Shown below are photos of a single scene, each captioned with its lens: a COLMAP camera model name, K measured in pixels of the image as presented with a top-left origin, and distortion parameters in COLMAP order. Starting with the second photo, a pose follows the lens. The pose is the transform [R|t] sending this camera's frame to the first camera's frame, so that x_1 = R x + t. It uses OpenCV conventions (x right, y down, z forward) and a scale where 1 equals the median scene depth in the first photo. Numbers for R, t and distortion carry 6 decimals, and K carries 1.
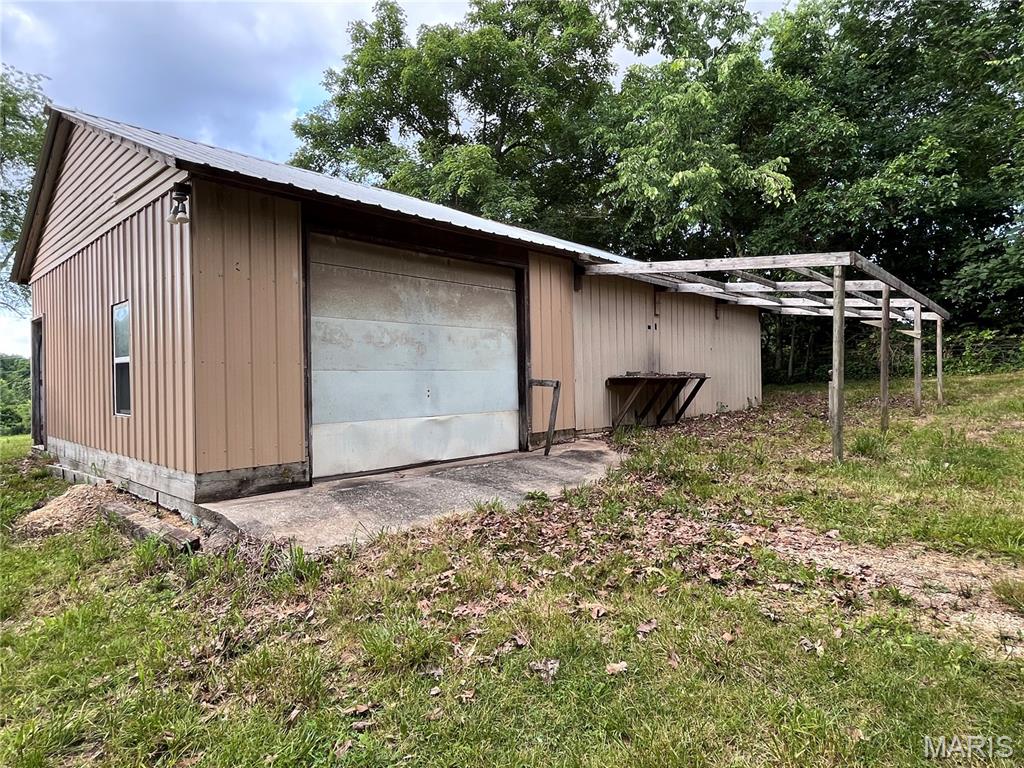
lens RADIAL K [[583.7, 0, 510.1], [0, 583.7, 383.2], [0, 0, 1]] dist [-0.013164, -0.001691]
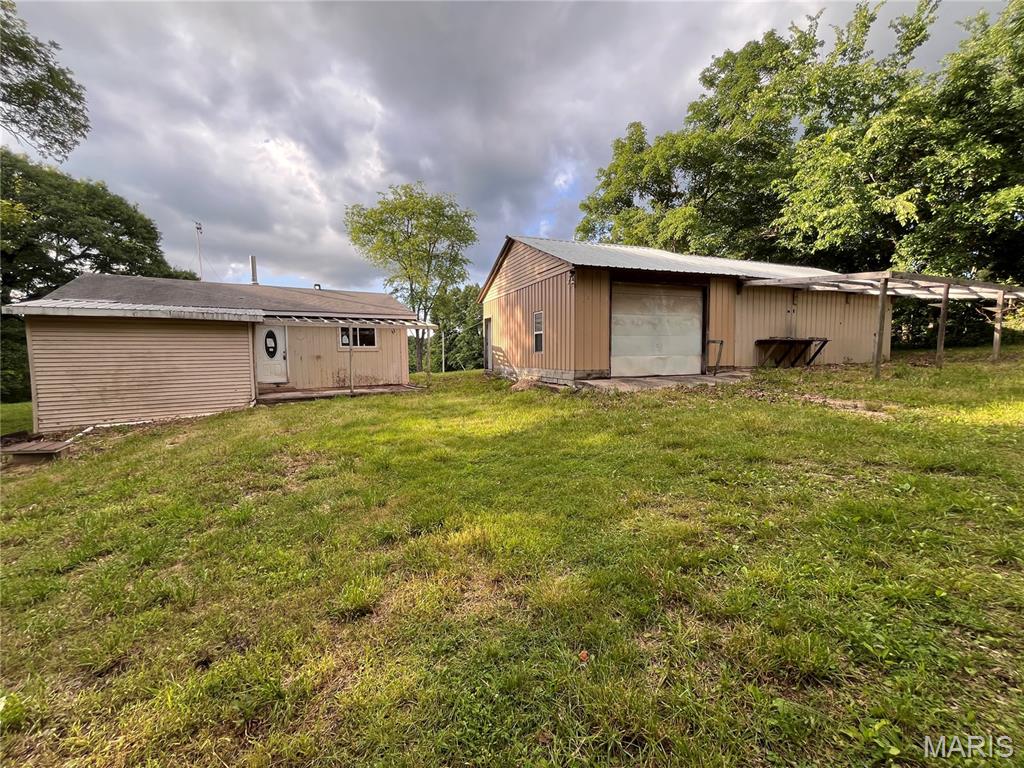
lens RADIAL K [[415.4, 0, 512.3], [0, 415.4, 382.7], [0, 0, 1]] dist [-0.006909, 0.000427]
pose [[0.897570, 0.038694, -0.439170, 0.059271], [-0.007091, 0.997279, 0.073374, 0.038918], [0.440814, -0.062744, 0.895403, -0.605311]]
